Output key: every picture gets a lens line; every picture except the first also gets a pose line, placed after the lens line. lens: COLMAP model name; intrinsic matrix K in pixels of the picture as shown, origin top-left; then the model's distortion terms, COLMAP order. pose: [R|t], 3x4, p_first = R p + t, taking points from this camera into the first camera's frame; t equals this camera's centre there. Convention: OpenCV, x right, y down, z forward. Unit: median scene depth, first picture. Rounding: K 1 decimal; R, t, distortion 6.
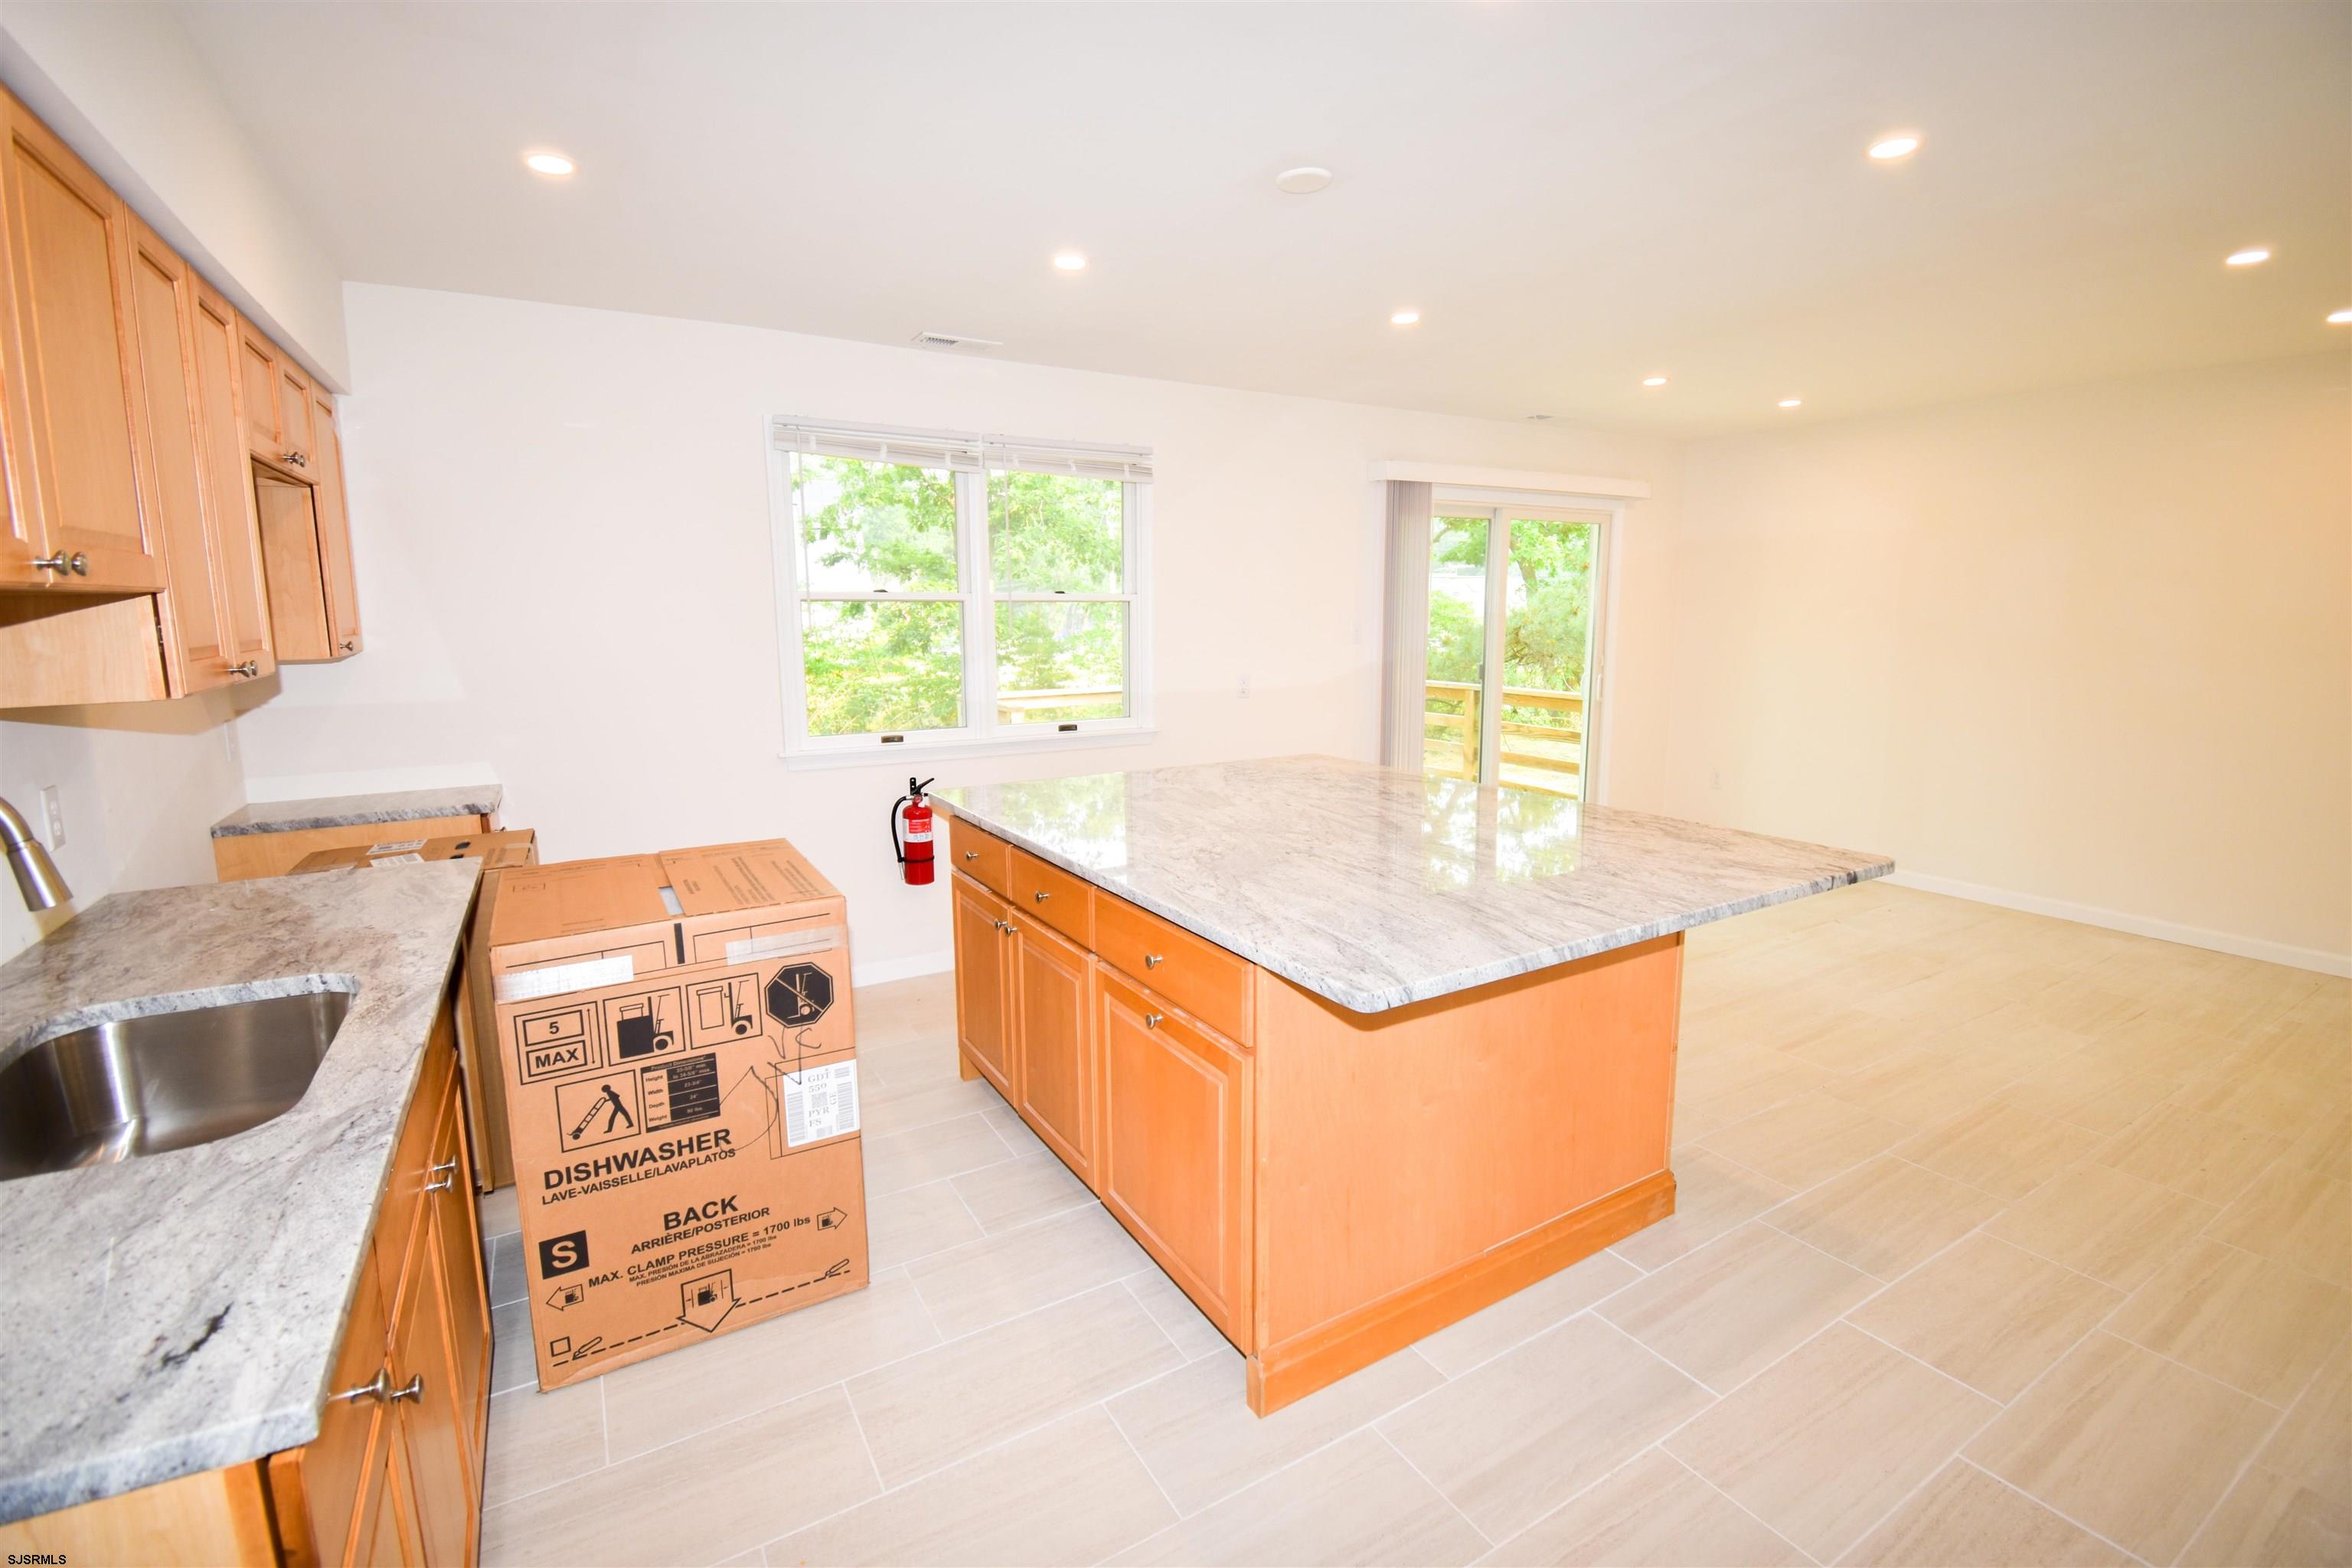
lens RADIAL K [[1033.8, 0, 1179.5], [0, 1033.8, 769.8], [0, 0, 1]] dist [0.023374, -0.027809]
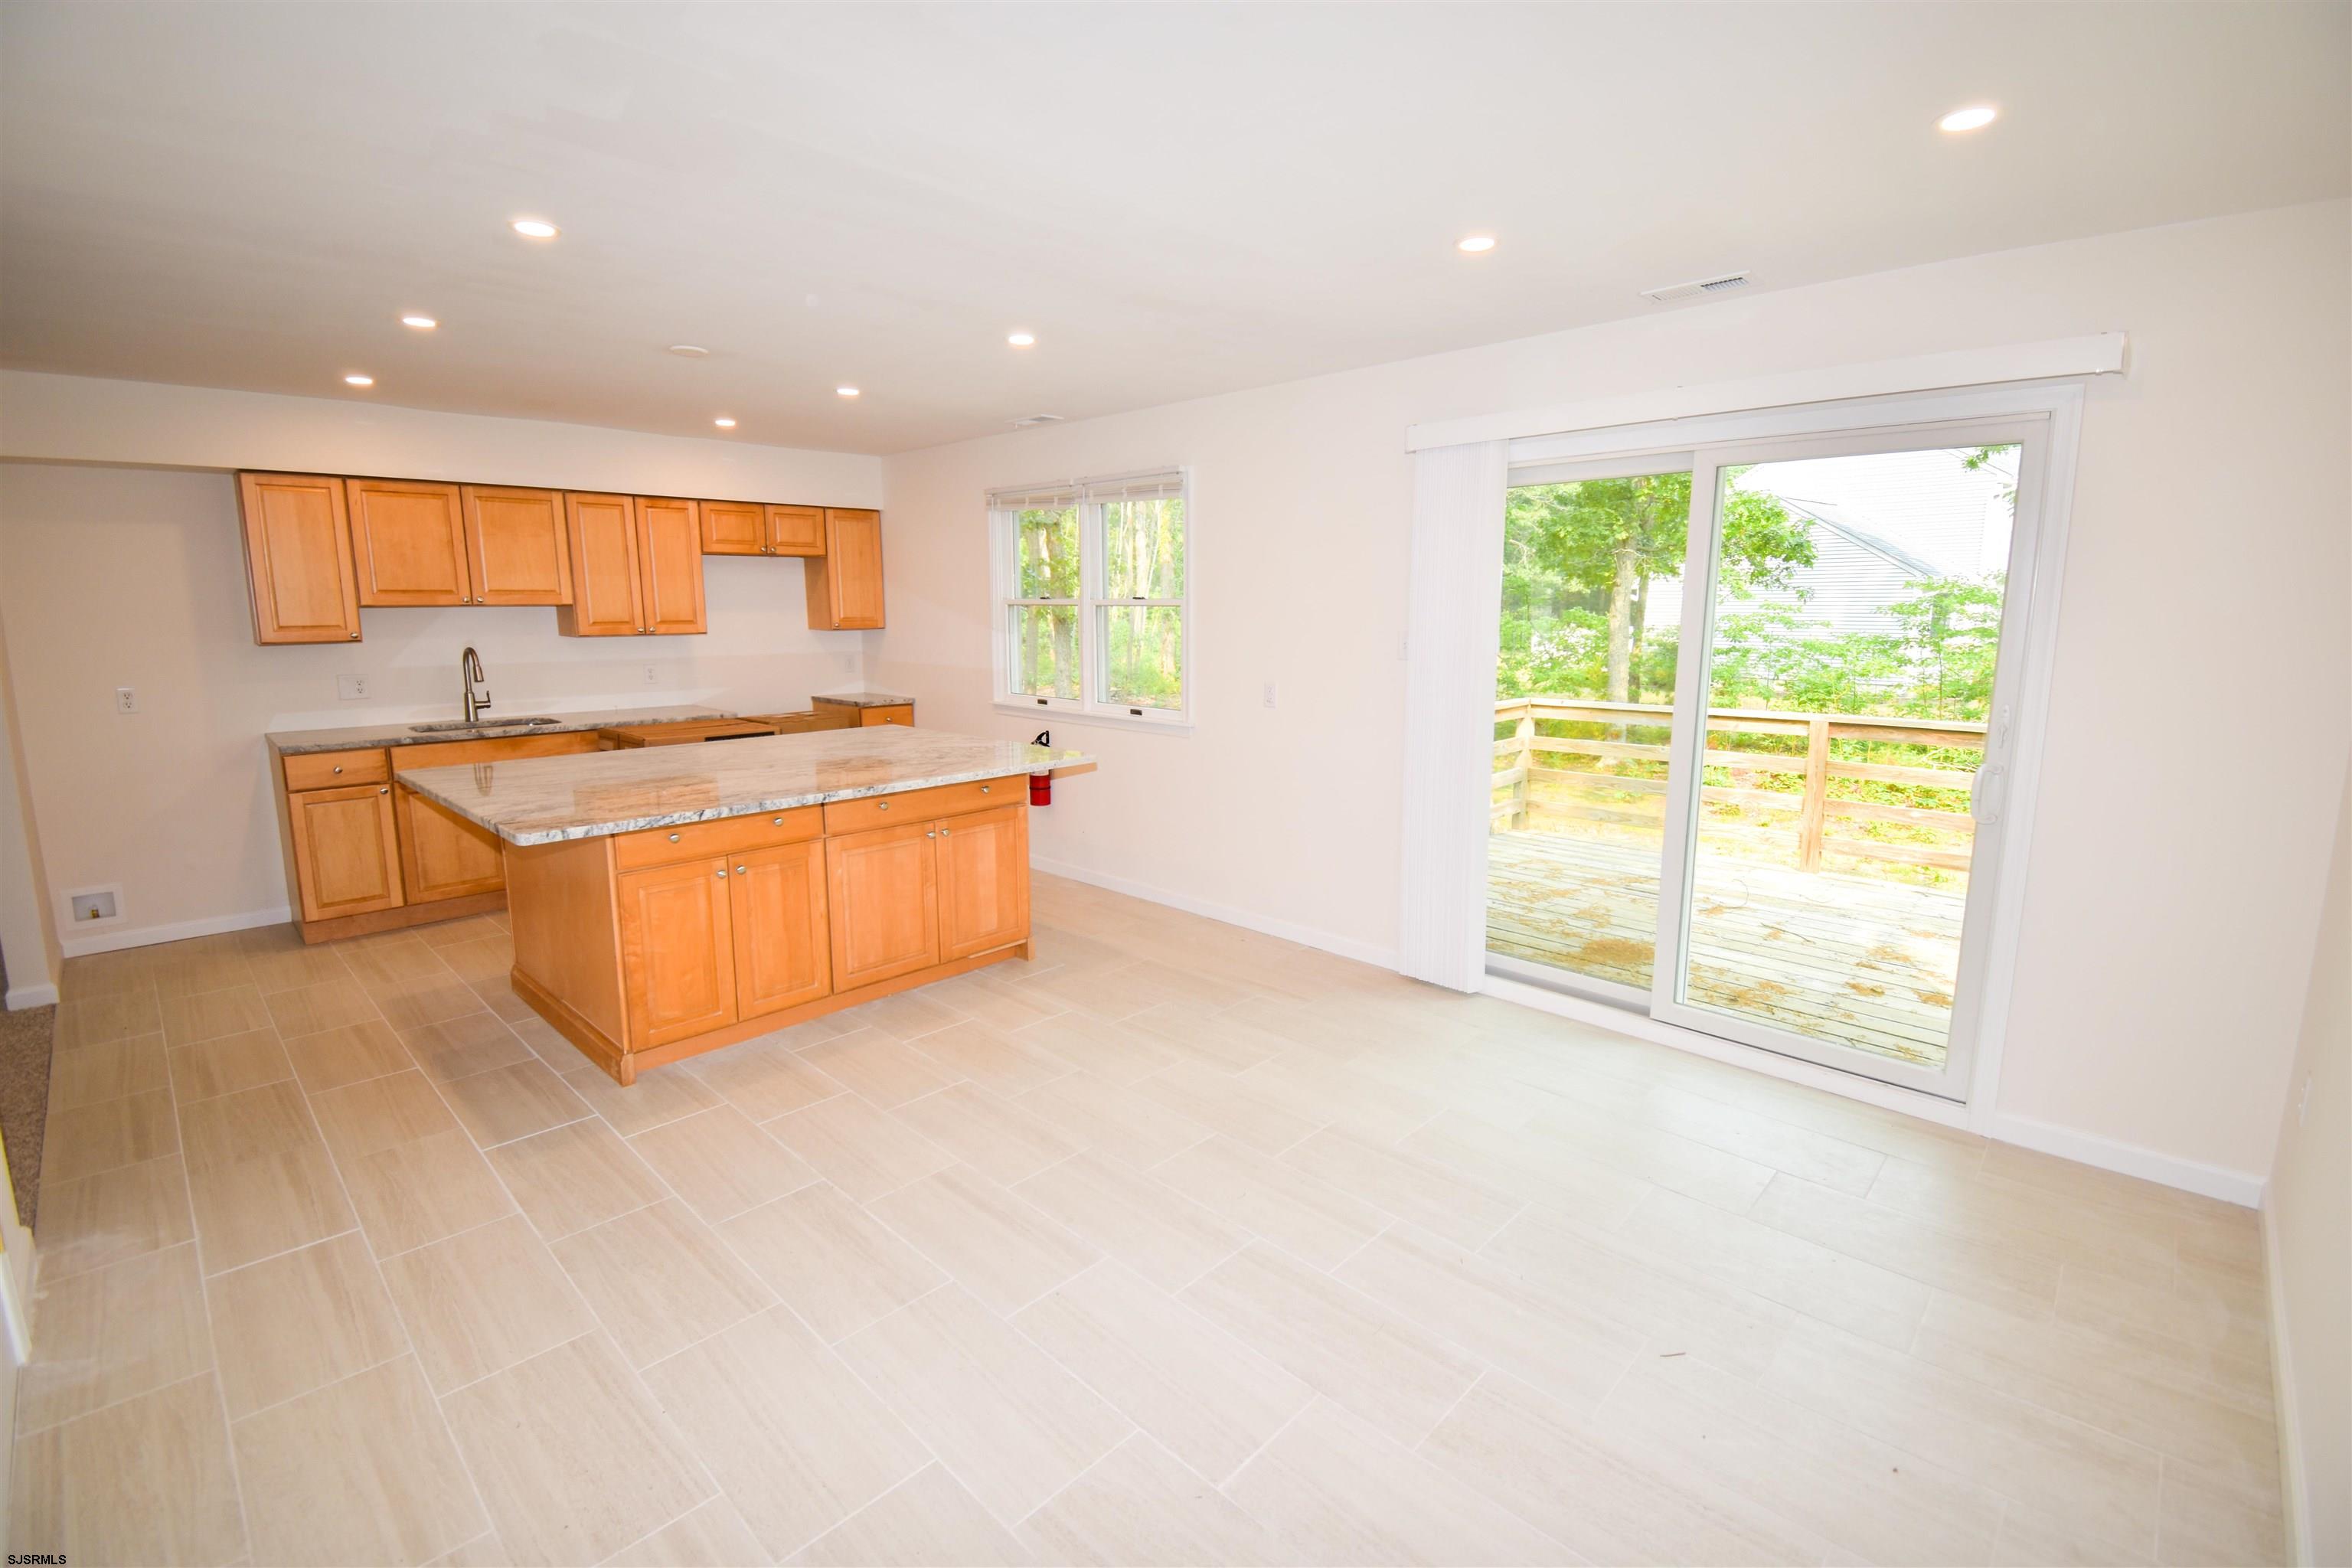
lens RADIAL K [[1033.8, 0, 1179.5], [0, 1033.8, 769.8], [0, 0, 1]] dist [0.023374, -0.027809]
pose [[0.258383, 0.157471, -0.953122, 1.231216], [-0.145974, 0.981661, 0.122613, -0.149005], [0.954950, 0.107450, 0.276631, 0.846914]]
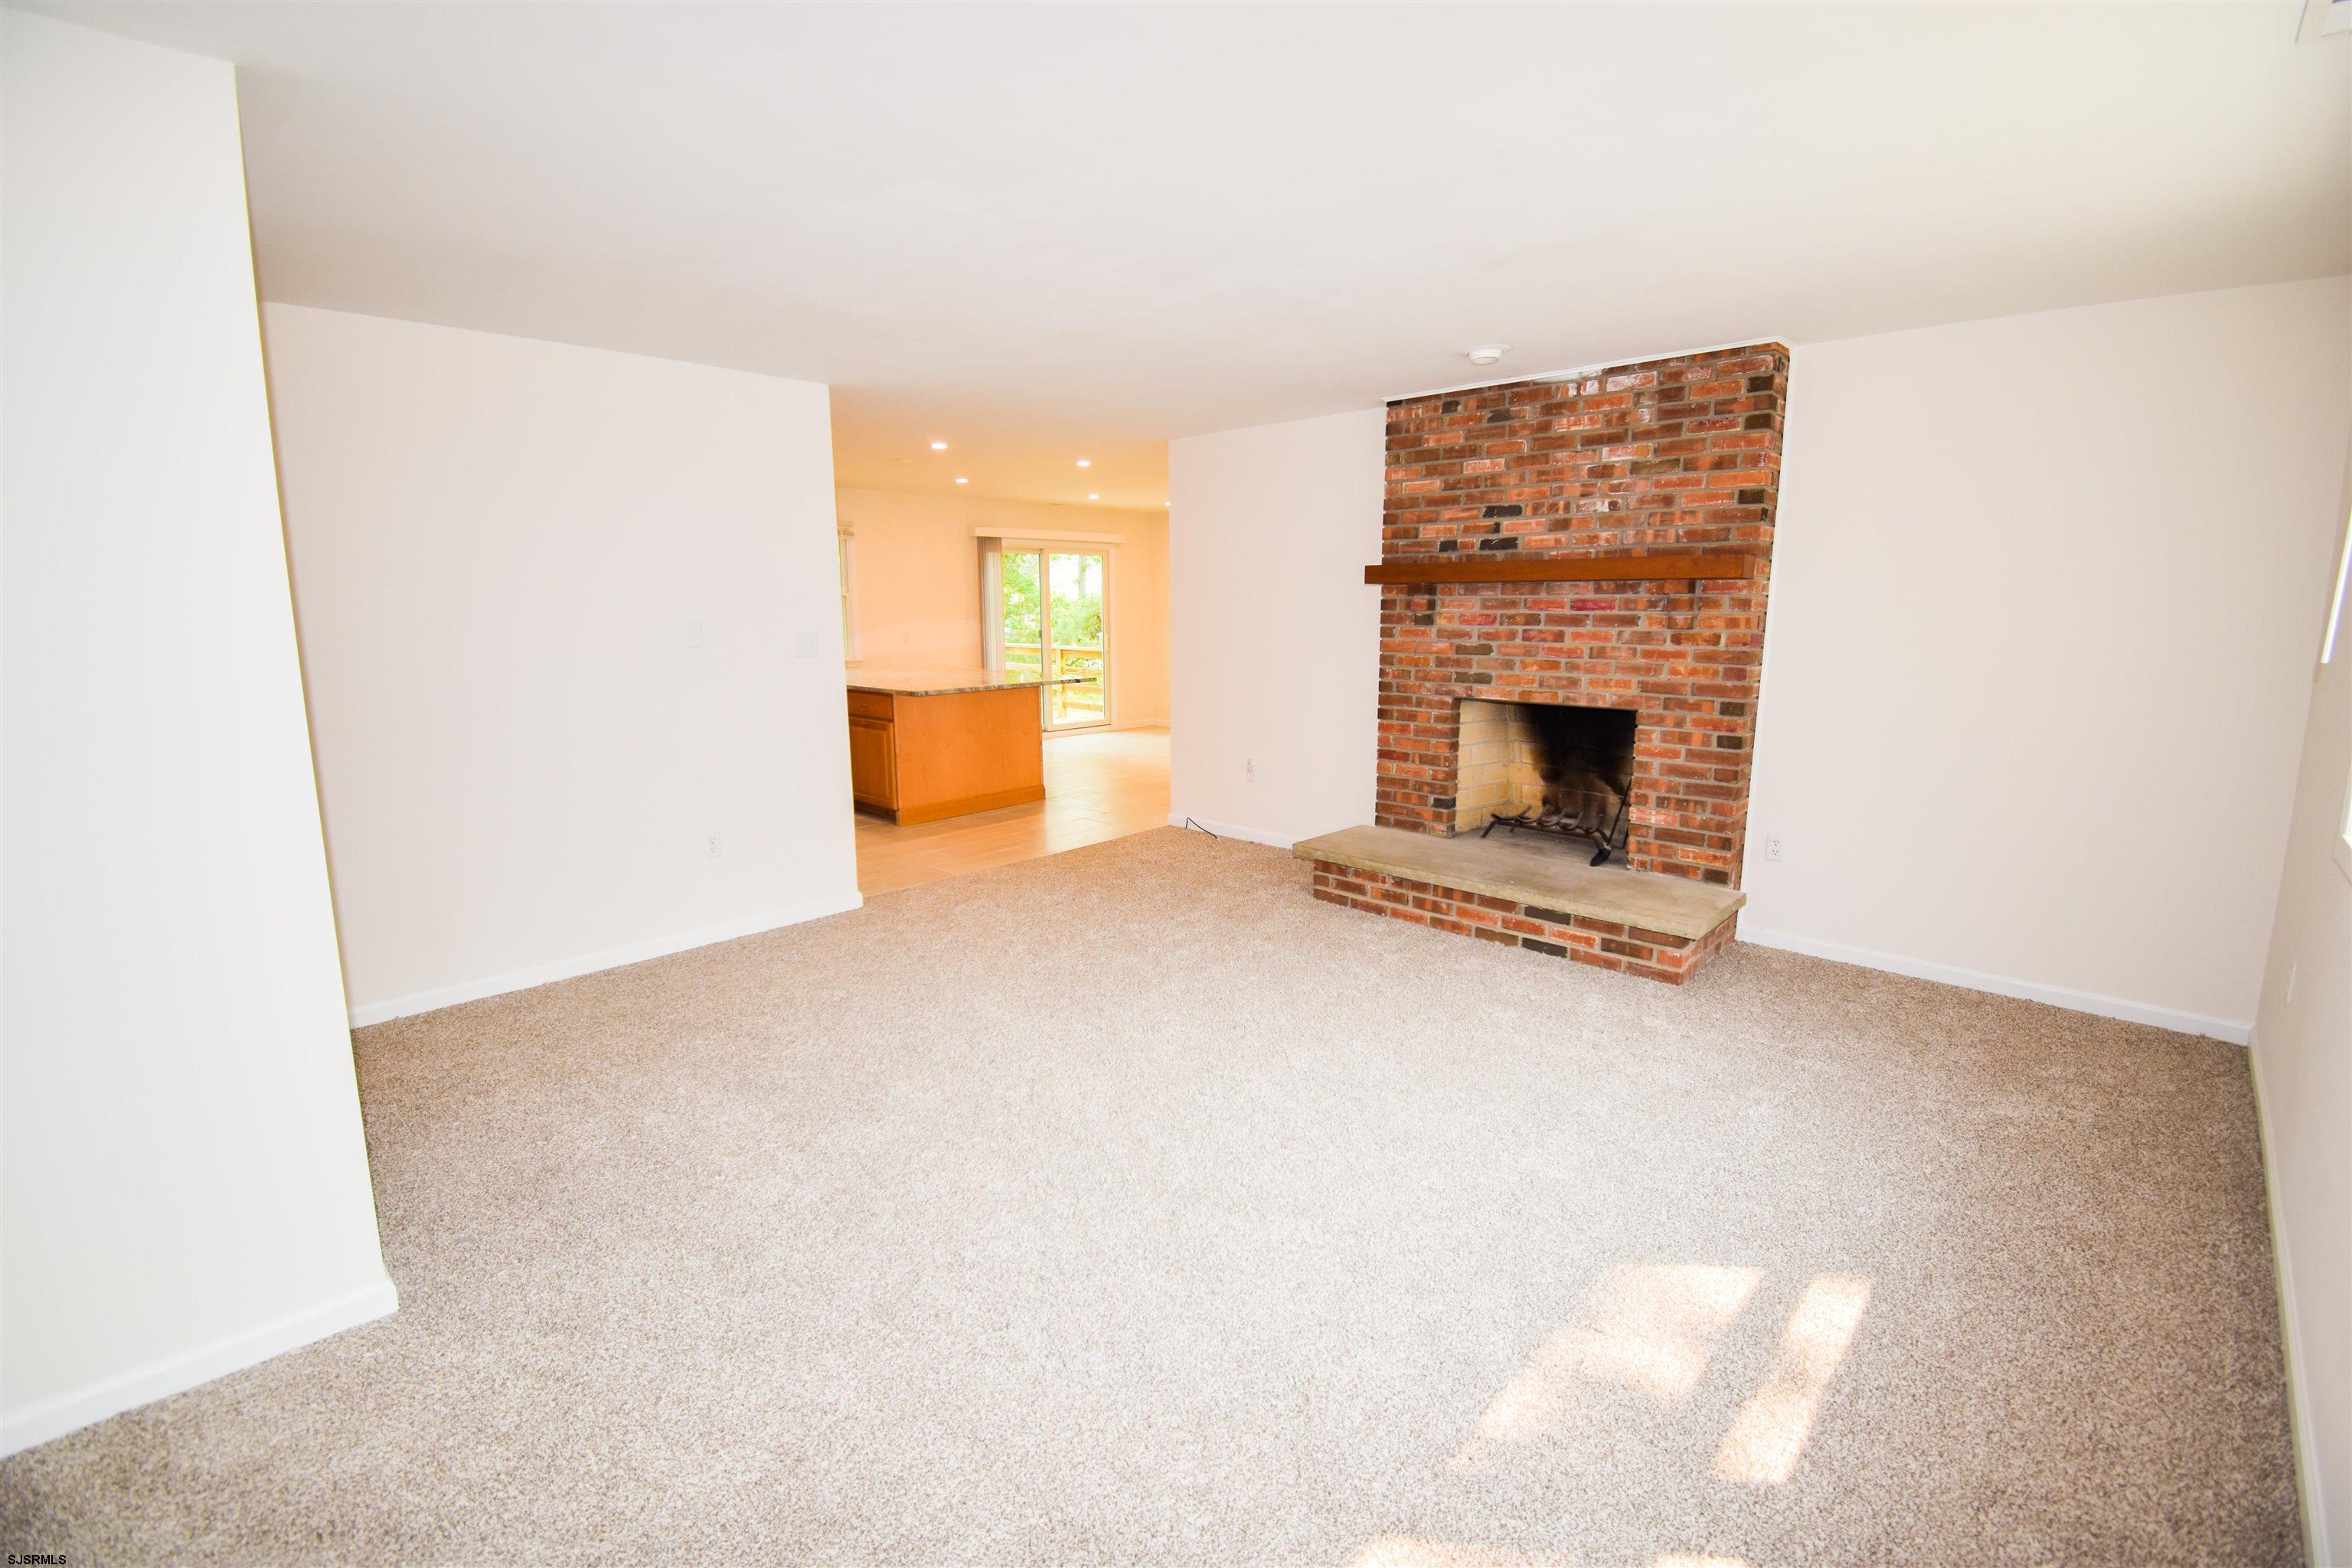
lens RADIAL K [[1033.8, 0, 1179.5], [0, 1033.8, 769.8], [0, 0, 1]] dist [0.023374, -0.027809]
pose [[0.962660, -0.043462, 0.267200, 0.029403], [0.040931, 0.999049, 0.015037, 0.207106], [-0.267600, -0.003538, 0.963524, -1.361698]]
